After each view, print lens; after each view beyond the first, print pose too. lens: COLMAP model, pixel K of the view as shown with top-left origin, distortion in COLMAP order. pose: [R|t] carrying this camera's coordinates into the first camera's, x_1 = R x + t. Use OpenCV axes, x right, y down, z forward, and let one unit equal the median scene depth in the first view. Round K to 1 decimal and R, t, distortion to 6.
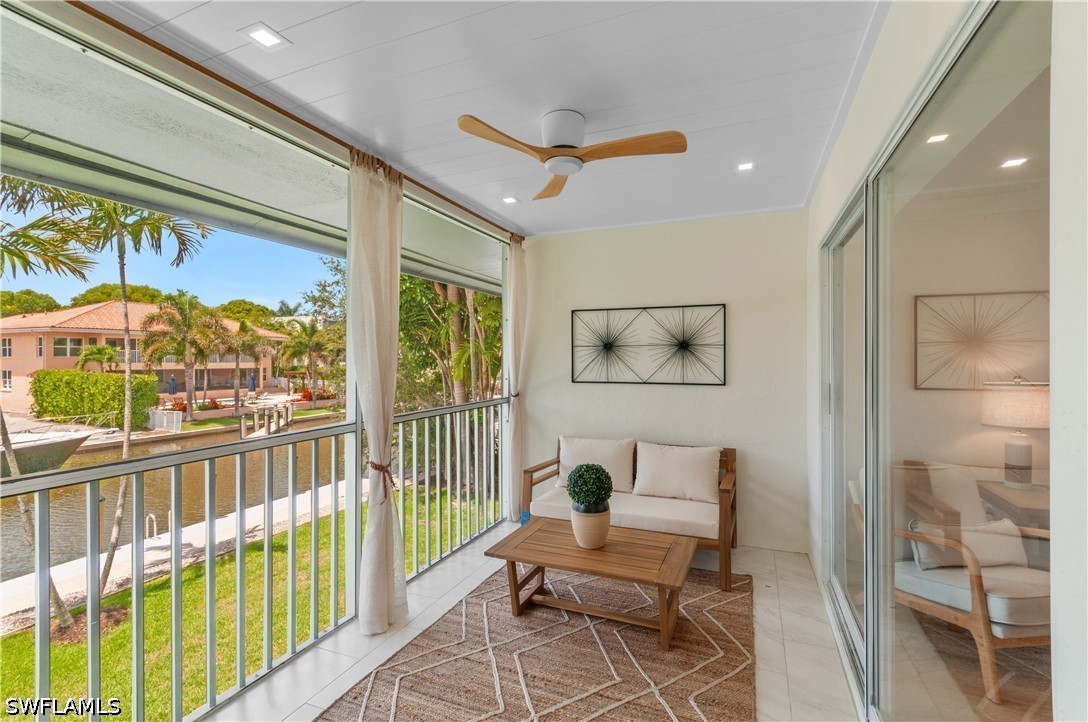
lens RADIAL K [[483.2, 0, 546.1], [0, 483.2, 366.0], [0, 0, 1]] dist [0.007327, -0.000521]
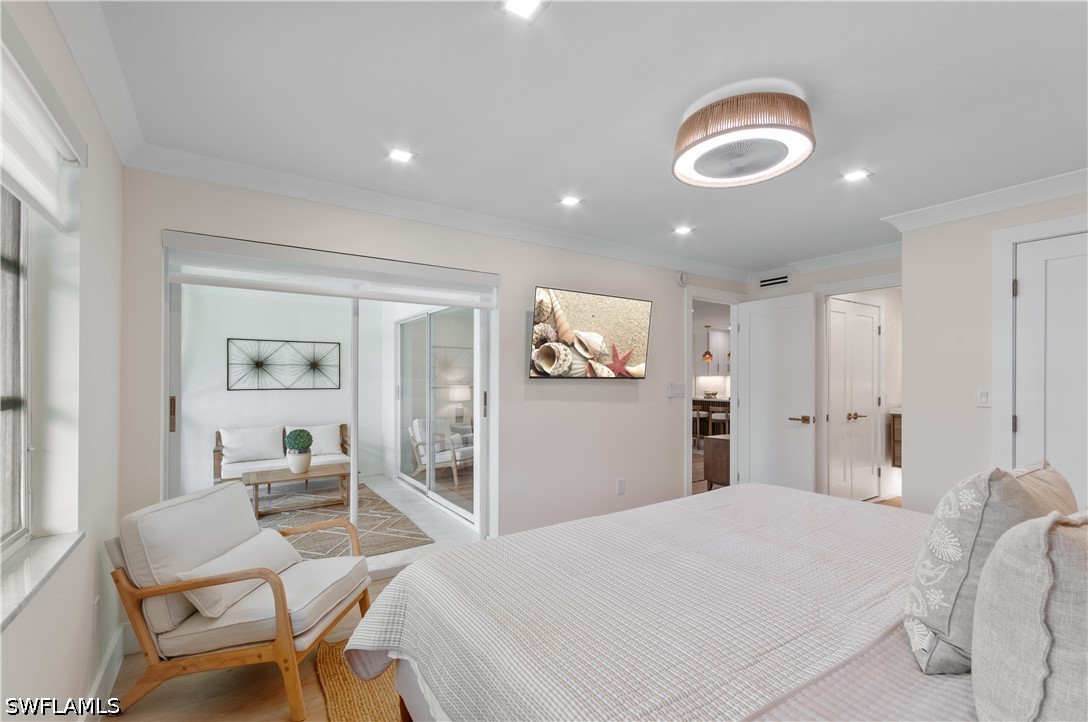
lens RADIAL K [[483.2, 0, 539.5], [0, 483.2, 382.1], [0, 0, 1]] dist [0.007327, -0.000521]
pose [[0.569933, -0.001495, 0.821690, -0.638024], [0.007539, 0.999966, -0.003409, 0.025039], [-0.821656, 0.008138, 0.569925, -0.578410]]
